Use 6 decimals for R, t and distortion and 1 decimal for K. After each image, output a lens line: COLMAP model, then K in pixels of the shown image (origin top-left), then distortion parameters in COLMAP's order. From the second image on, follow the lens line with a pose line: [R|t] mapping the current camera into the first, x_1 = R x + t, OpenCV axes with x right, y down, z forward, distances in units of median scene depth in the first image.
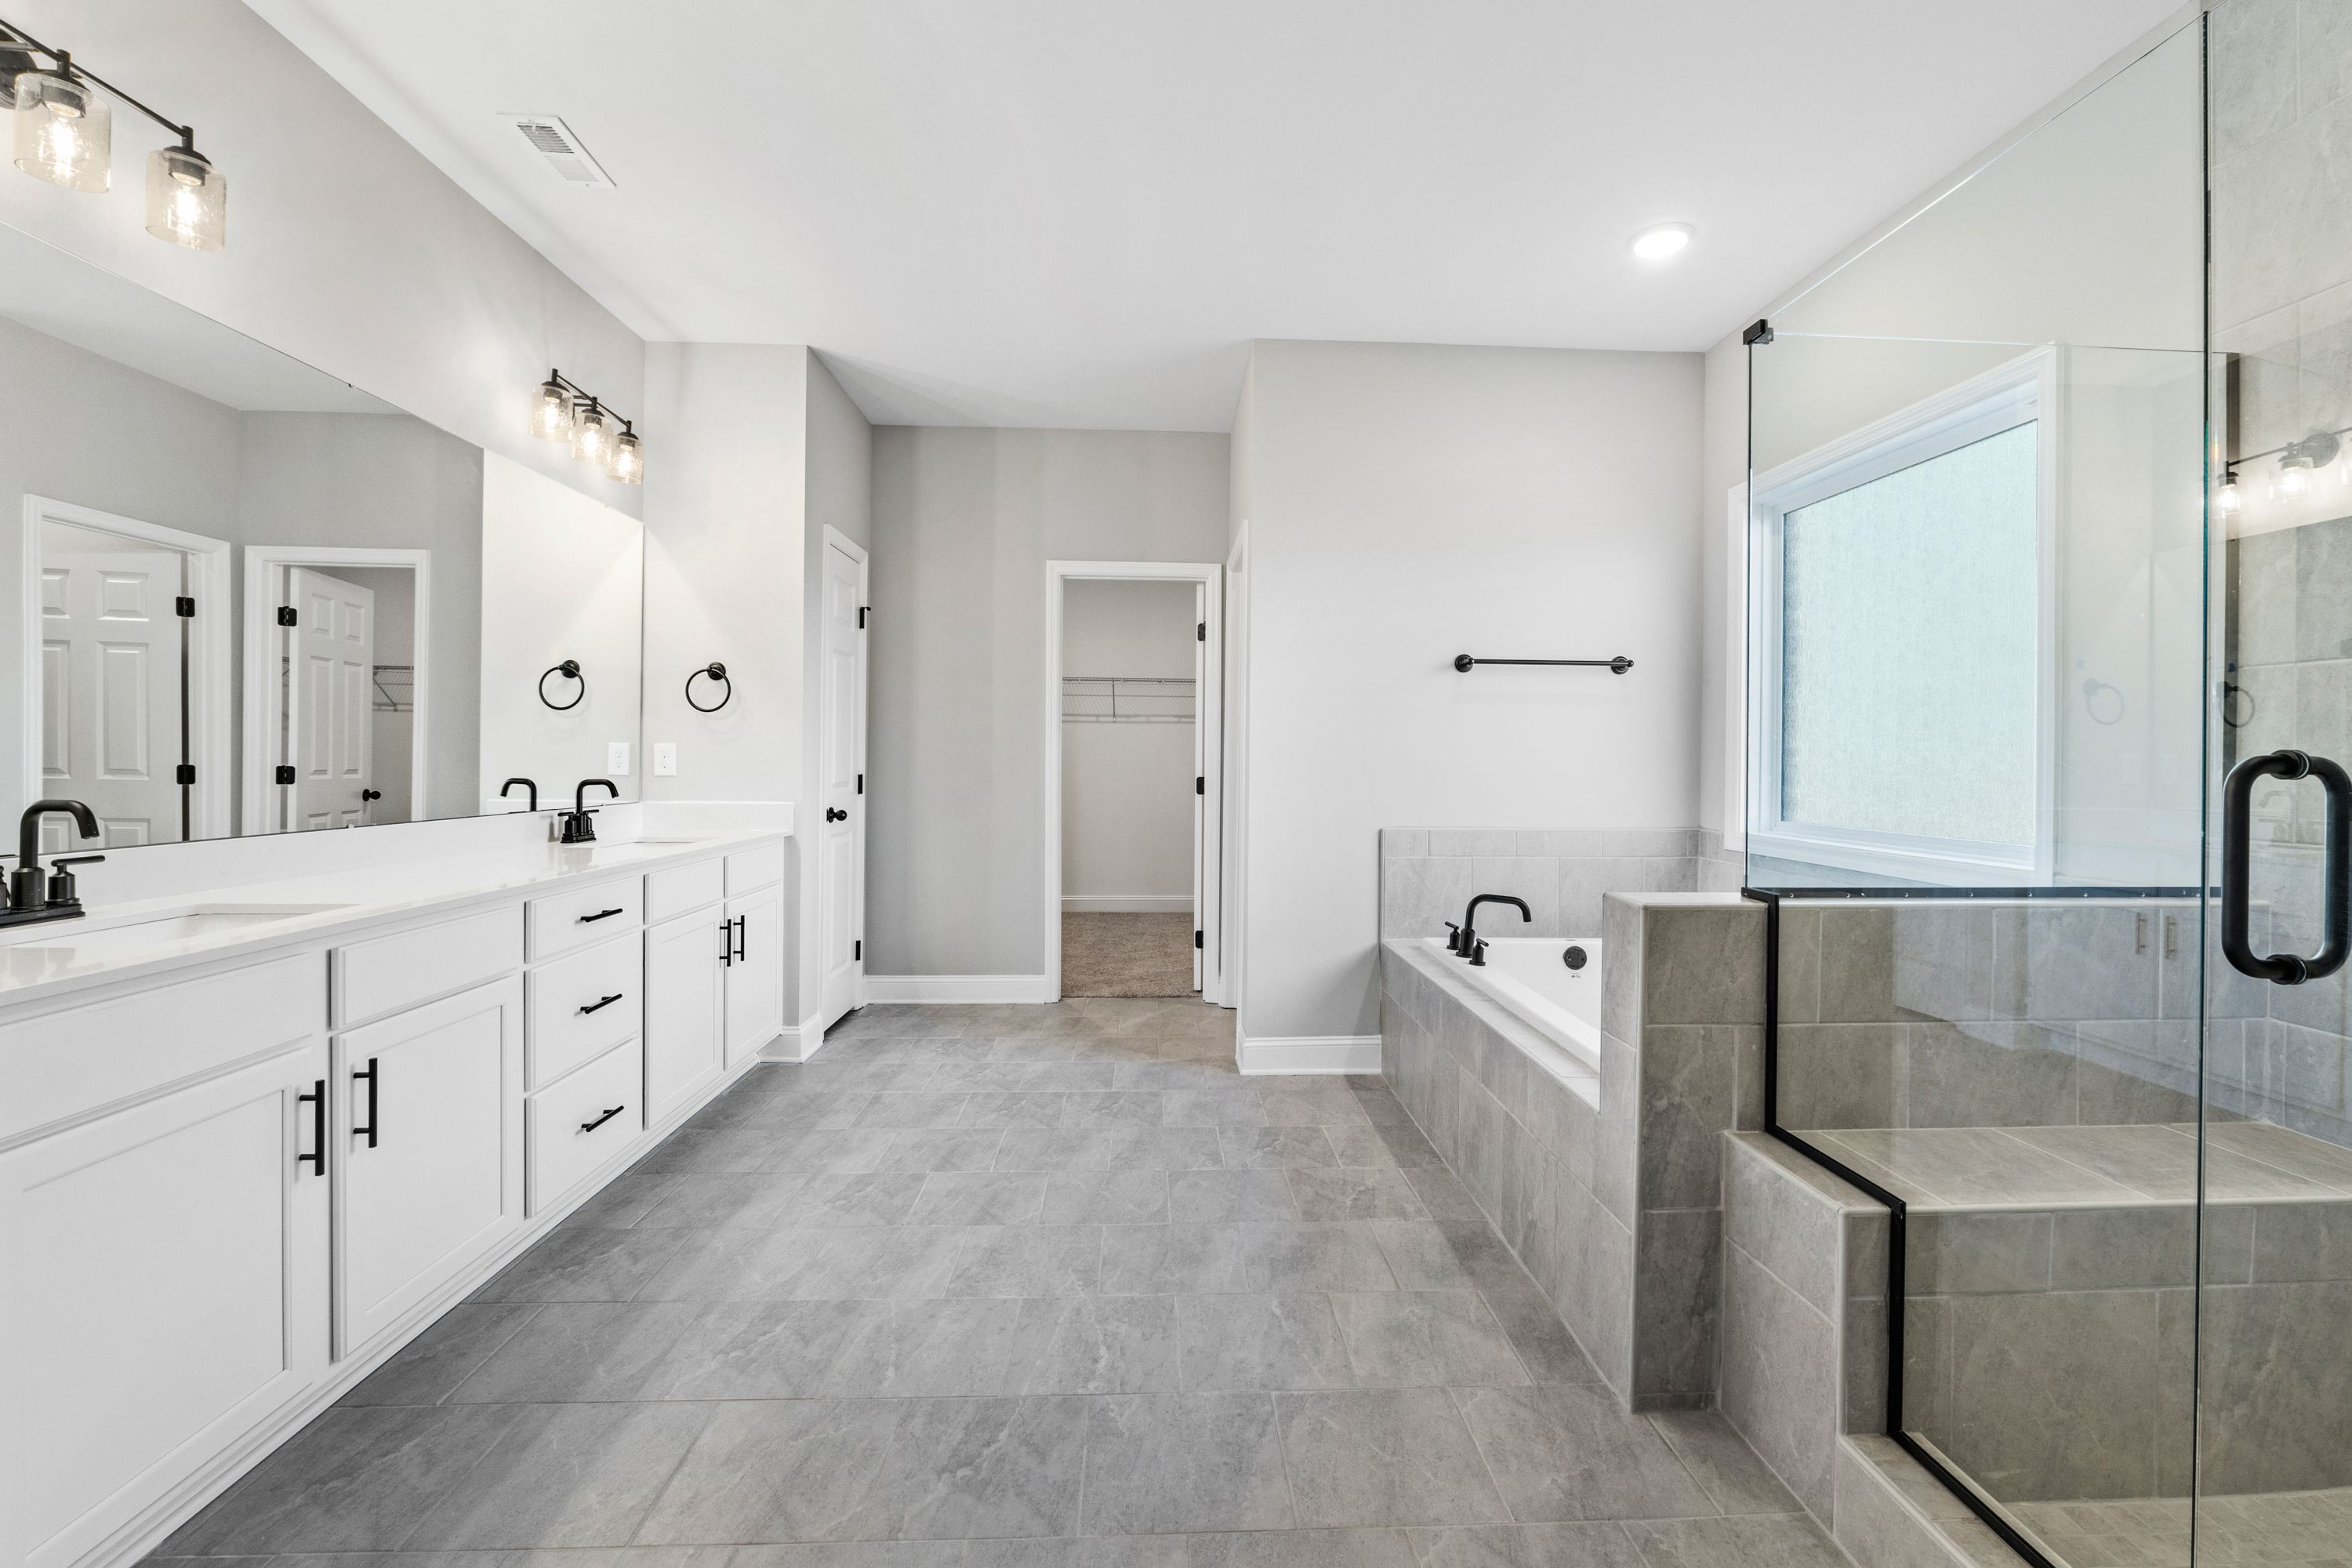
lens RADIAL K [[992.3, 0, 1182.3], [0, 992.3, 767.5], [0, 0, 1]] dist [-0.002874, -0.000319]
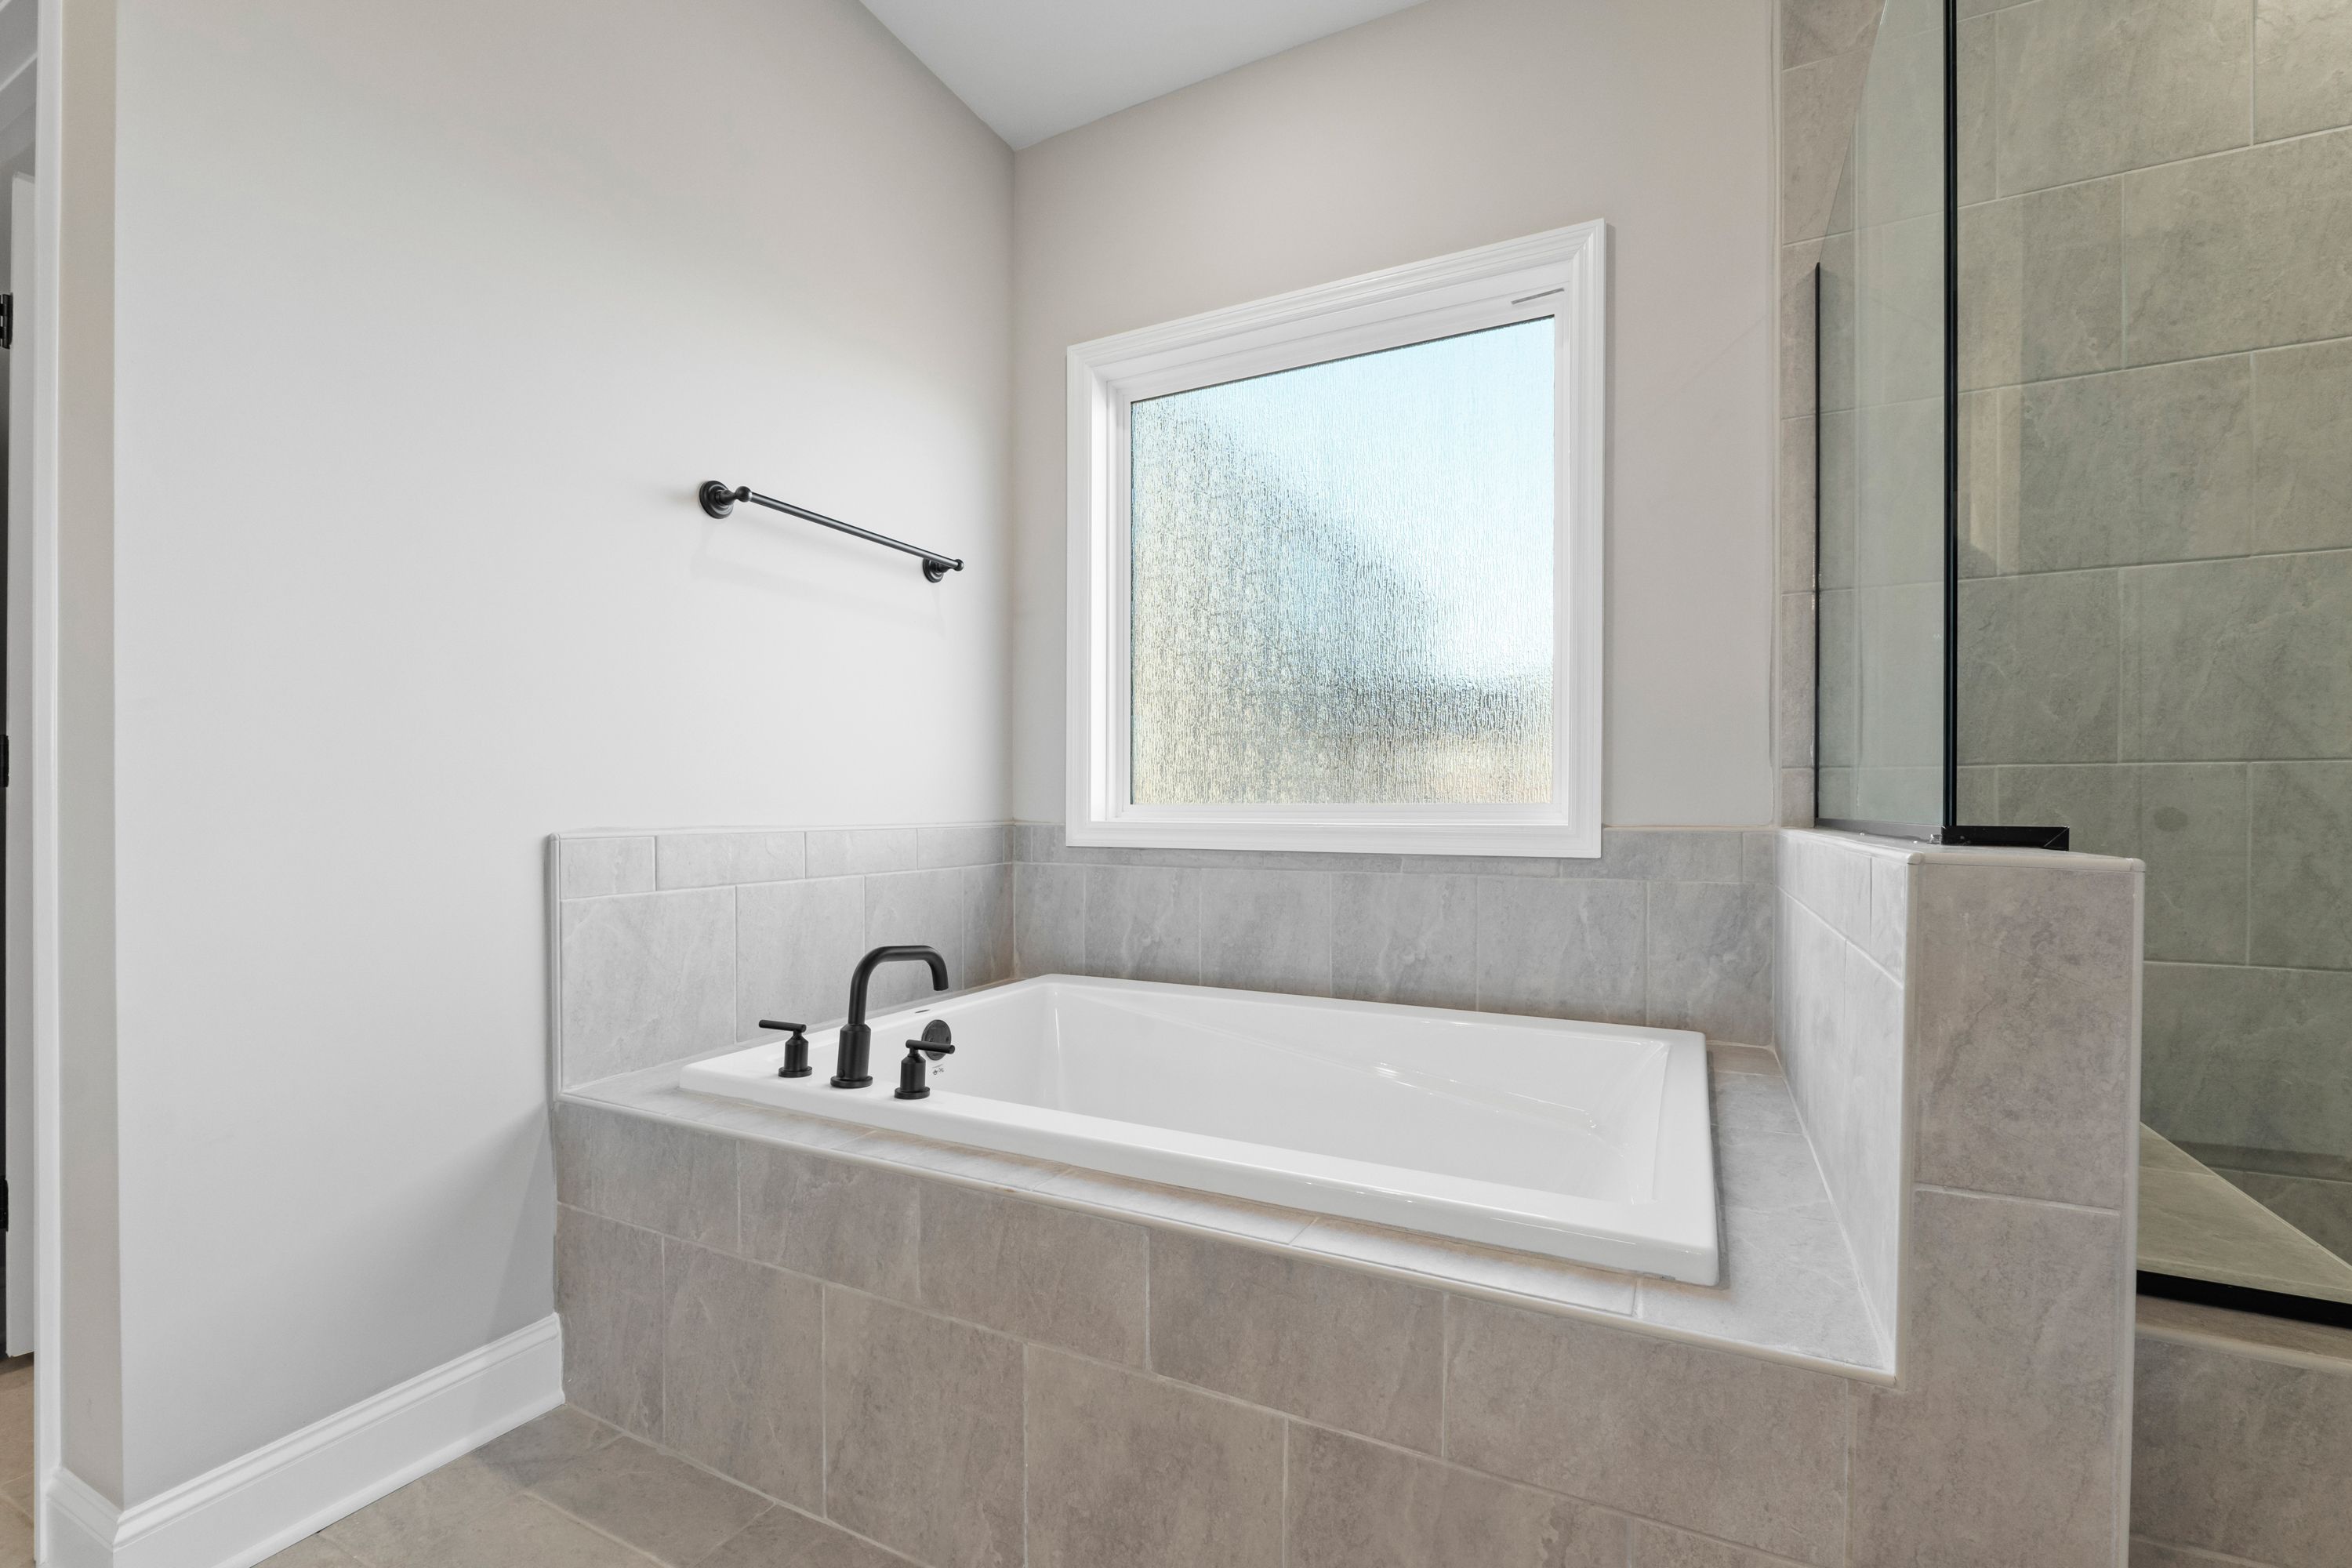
lens RADIAL K [[992.3, 0, 1188.1], [0, 992.3, 823.8], [0, 0, 1]] dist [-0.002874, -0.000319]
pose [[0.480463, -0.016357, 0.876863, -0.049382], [0.007824, 0.999866, 0.014365, 0.061189], [-0.876980, -0.000041, 0.480526, 0.632557]]
